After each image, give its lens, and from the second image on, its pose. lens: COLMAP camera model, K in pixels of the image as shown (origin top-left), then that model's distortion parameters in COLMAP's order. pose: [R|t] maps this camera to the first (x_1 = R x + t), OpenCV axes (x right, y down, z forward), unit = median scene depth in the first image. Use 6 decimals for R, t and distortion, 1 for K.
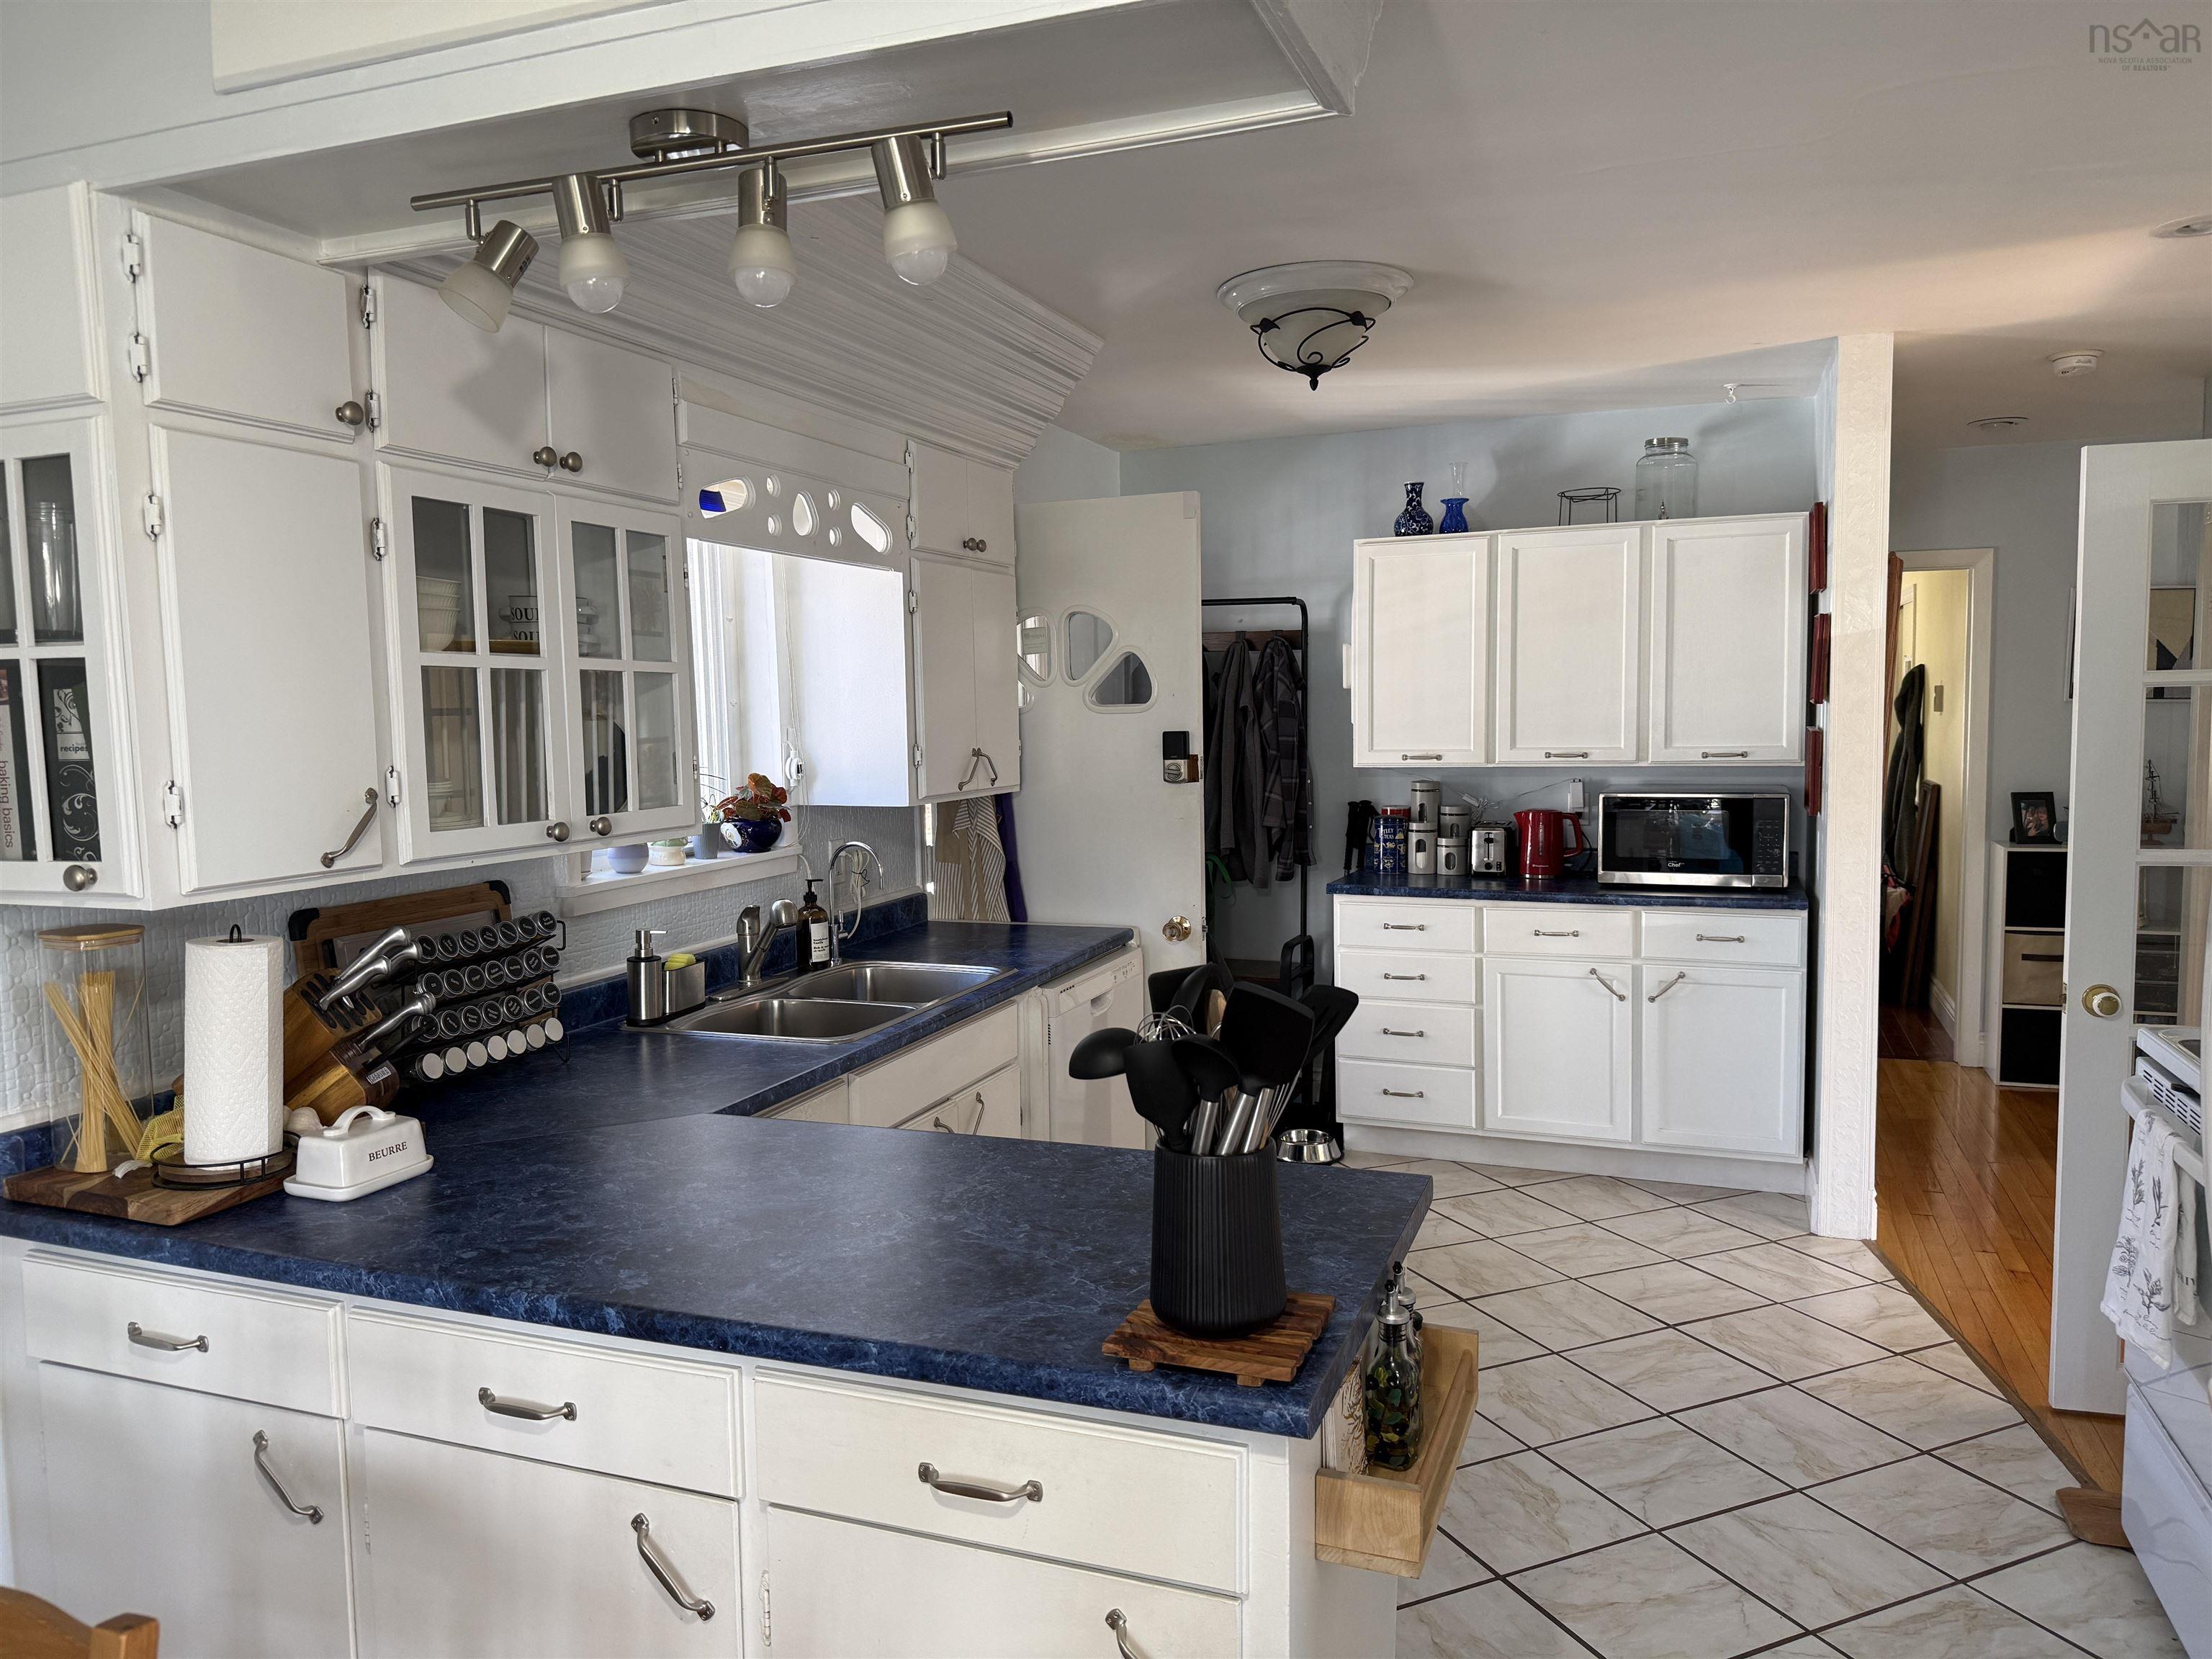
lens RADIAL K [[1556.1, 0, 1090.0], [0, 1556.1, 838.5], [0, 0, 1]] dist [0.006459, -0.043011]
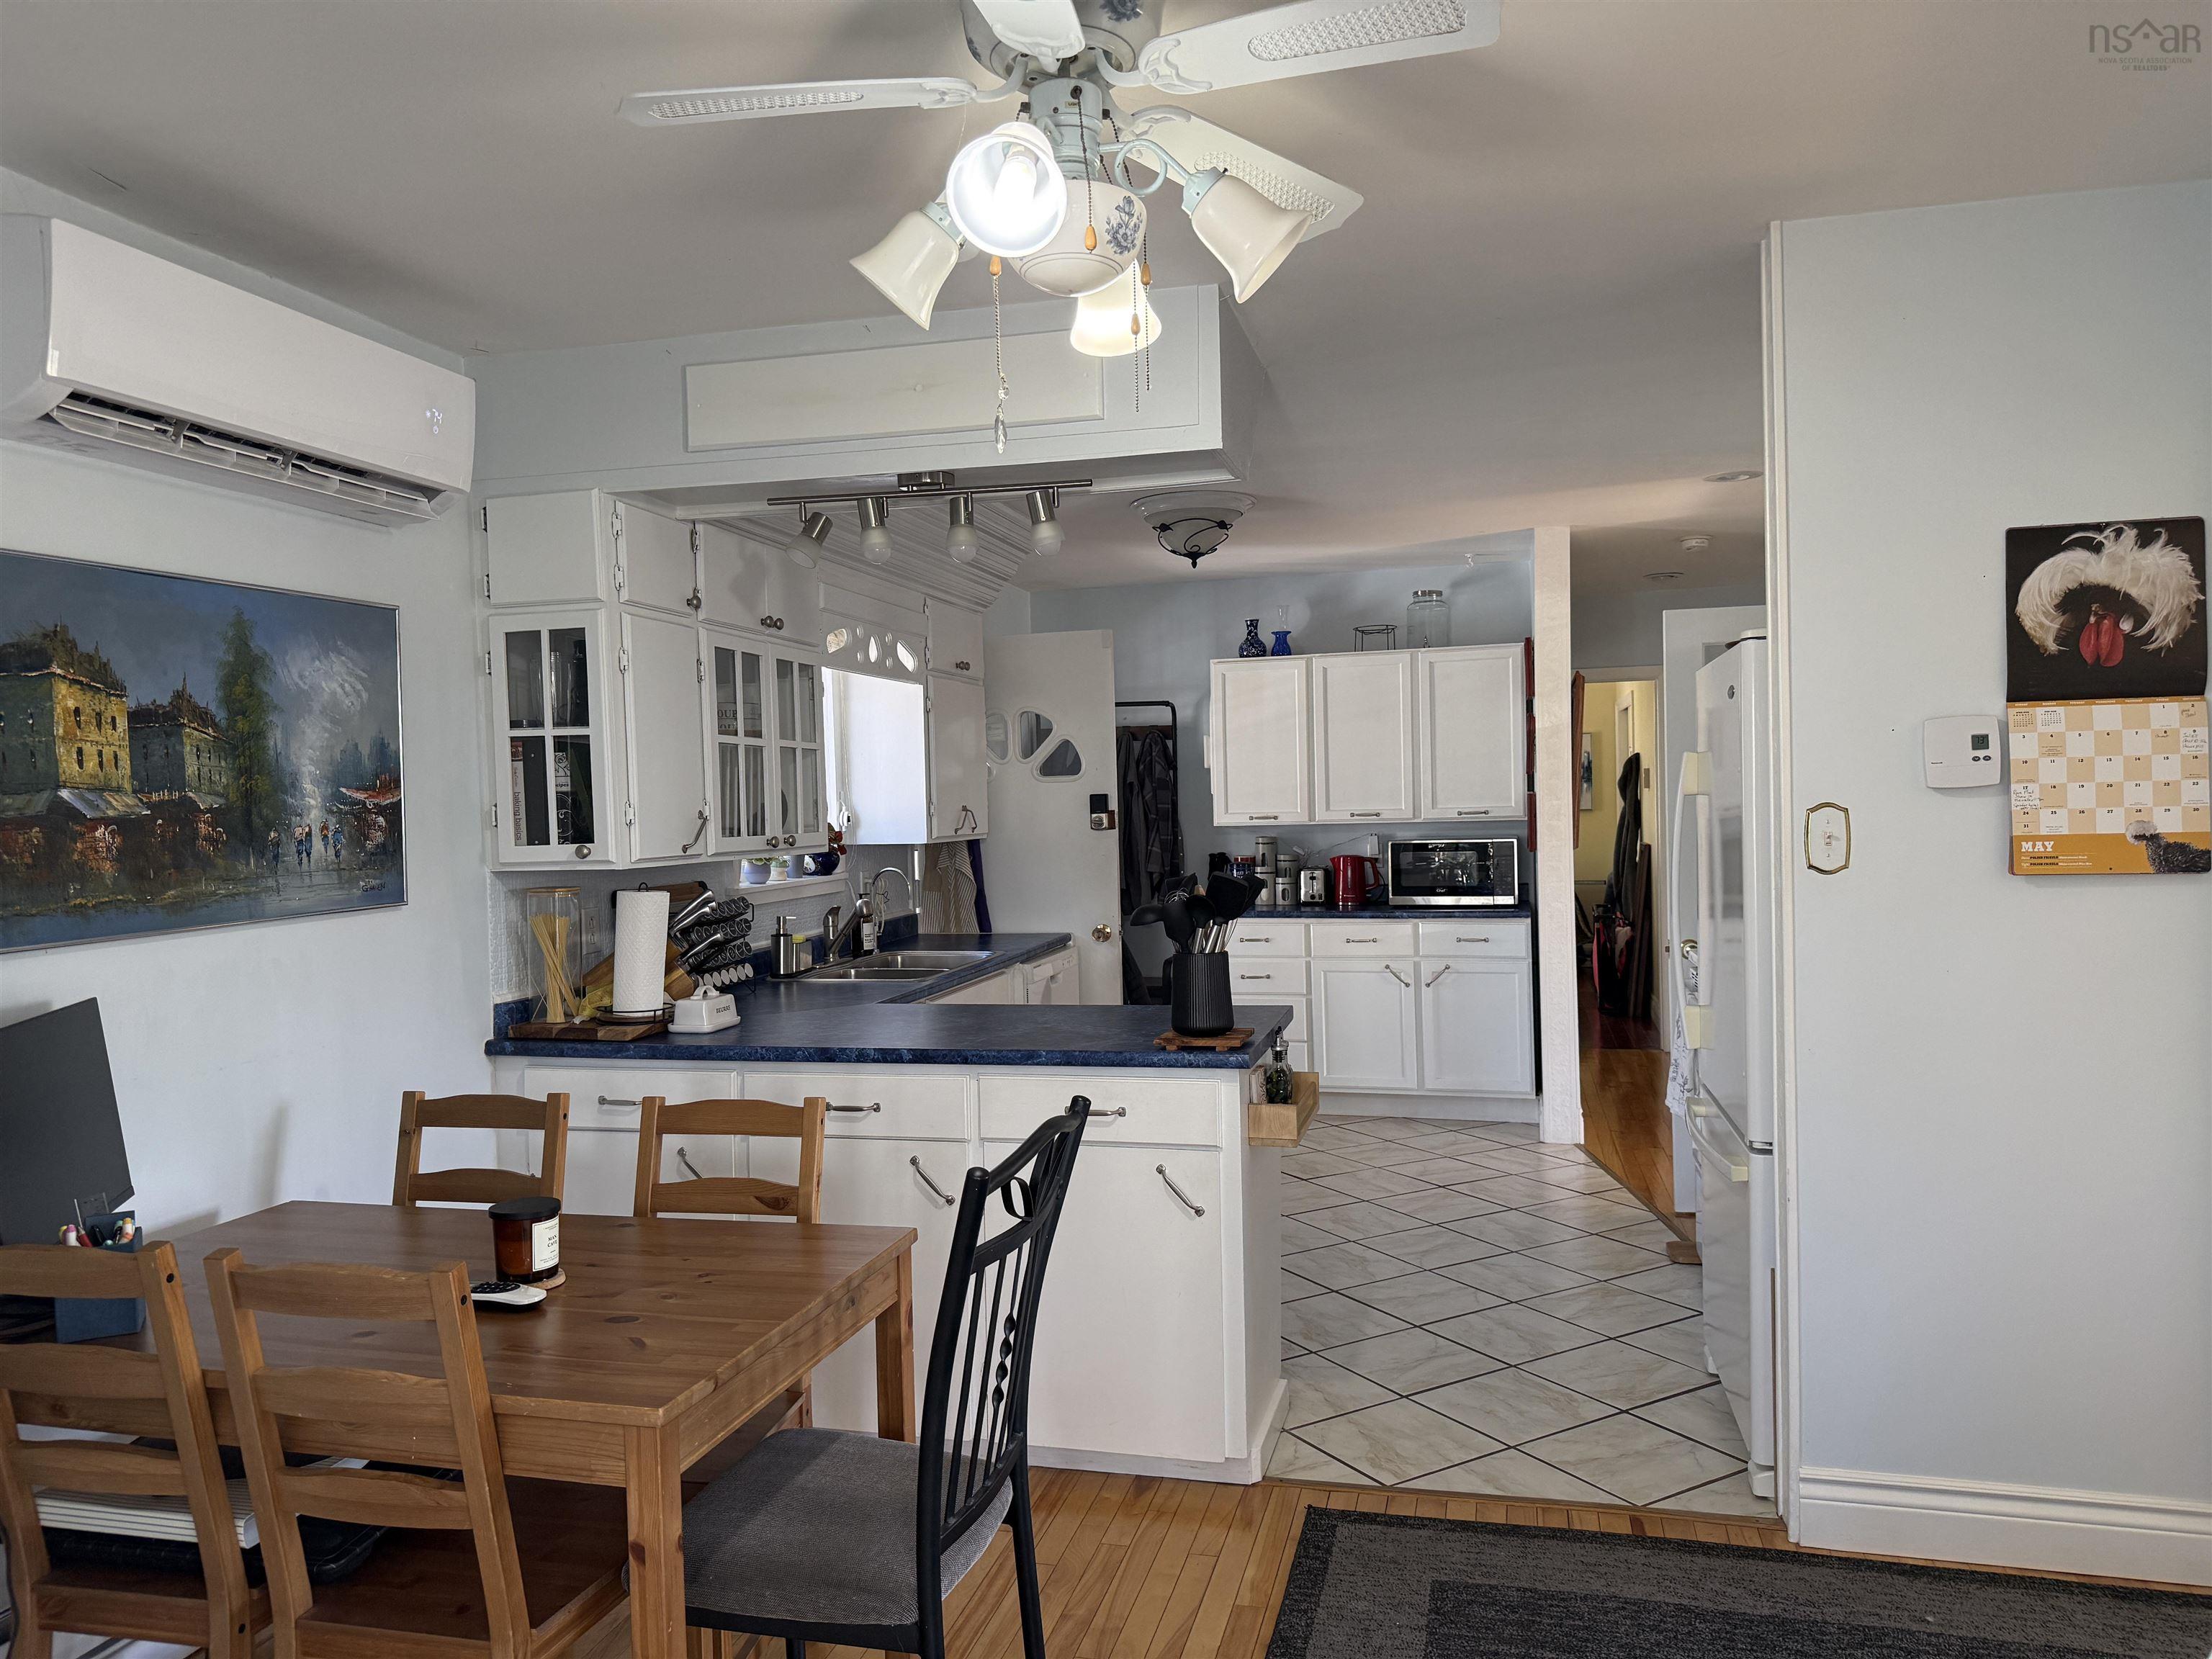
lens RADIAL K [[1556.1, 0, 1106.1], [0, 1556.1, 825.0], [0, 0, 1]] dist [0.006459, -0.043011]
pose [[0.992328, -0.008917, 0.123308, -0.132556], [0.017850, 0.997279, -0.071532, 0.071257], [-0.122335, 0.073184, 0.989787, -0.483614]]
